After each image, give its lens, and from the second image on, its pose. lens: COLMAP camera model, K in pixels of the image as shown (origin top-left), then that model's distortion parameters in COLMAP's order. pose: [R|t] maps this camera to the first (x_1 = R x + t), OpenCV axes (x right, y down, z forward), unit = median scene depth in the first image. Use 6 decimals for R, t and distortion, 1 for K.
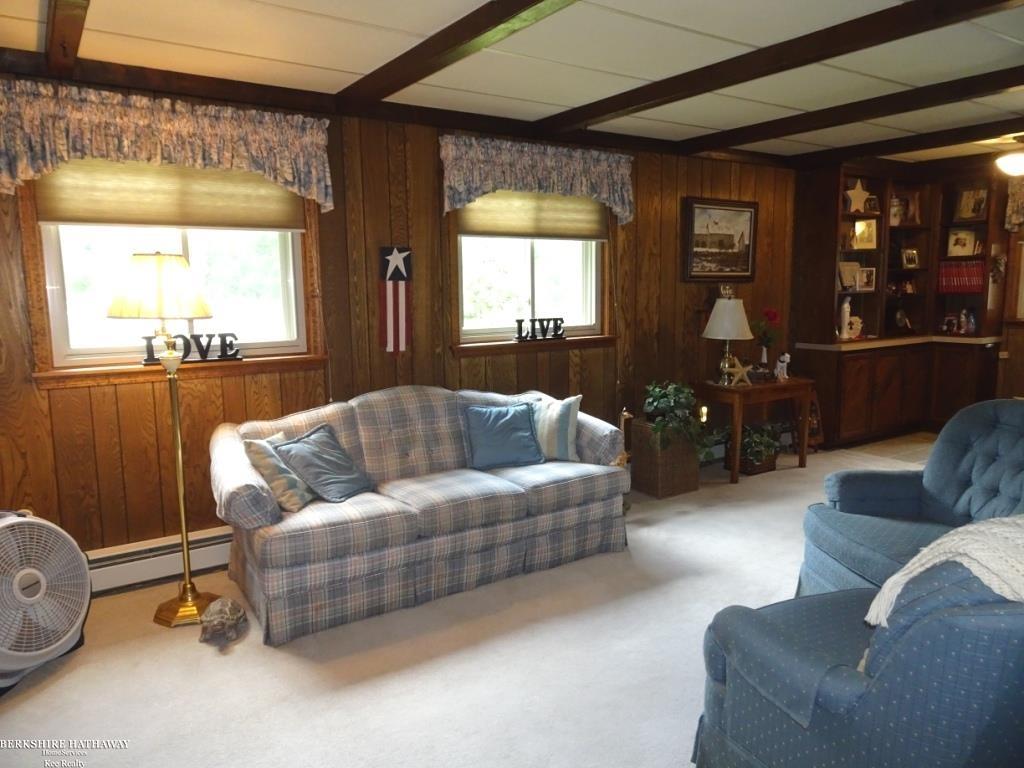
lens RADIAL K [[732.5, 0, 516.5], [0, 732.5, 385.0], [0, 0, 1]] dist [0.020378, -0.014660]
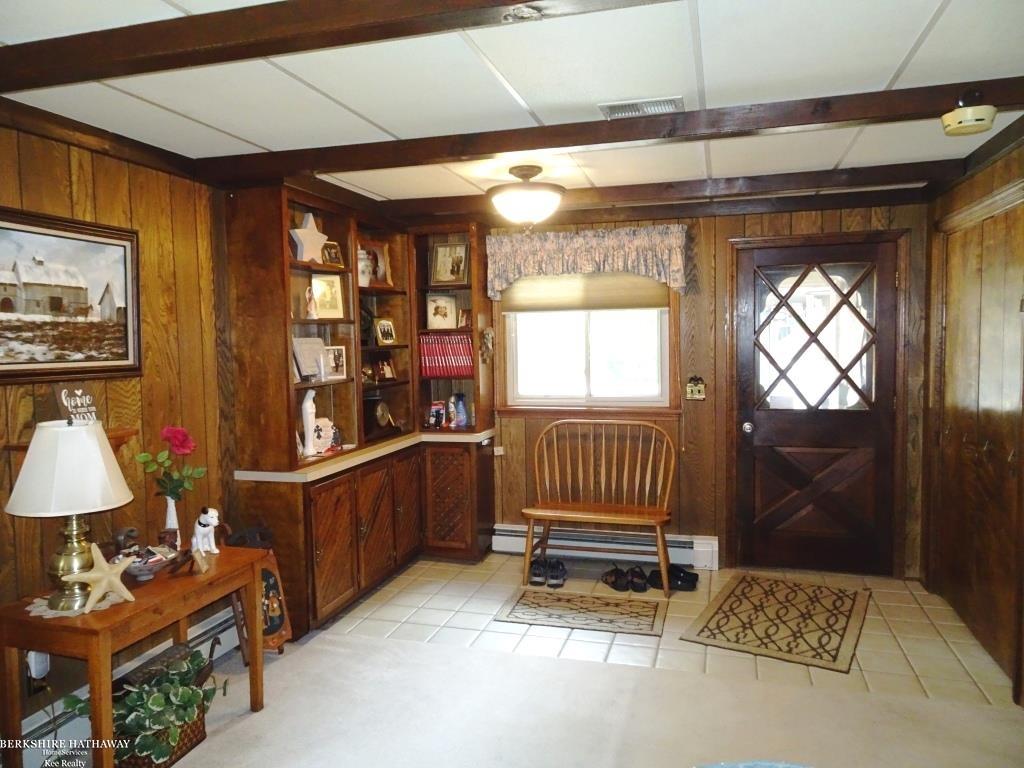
lens RADIAL K [[732.5, 0, 514.8], [0, 732.5, 380.3], [0, 0, 1]] dist [0.020378, -0.014660]
pose [[0.769625, -0.040496, 0.637211, 0.175298], [0.097184, 0.993788, -0.054223, -0.075795], [-0.631057, 0.103658, 0.768779, 0.382684]]
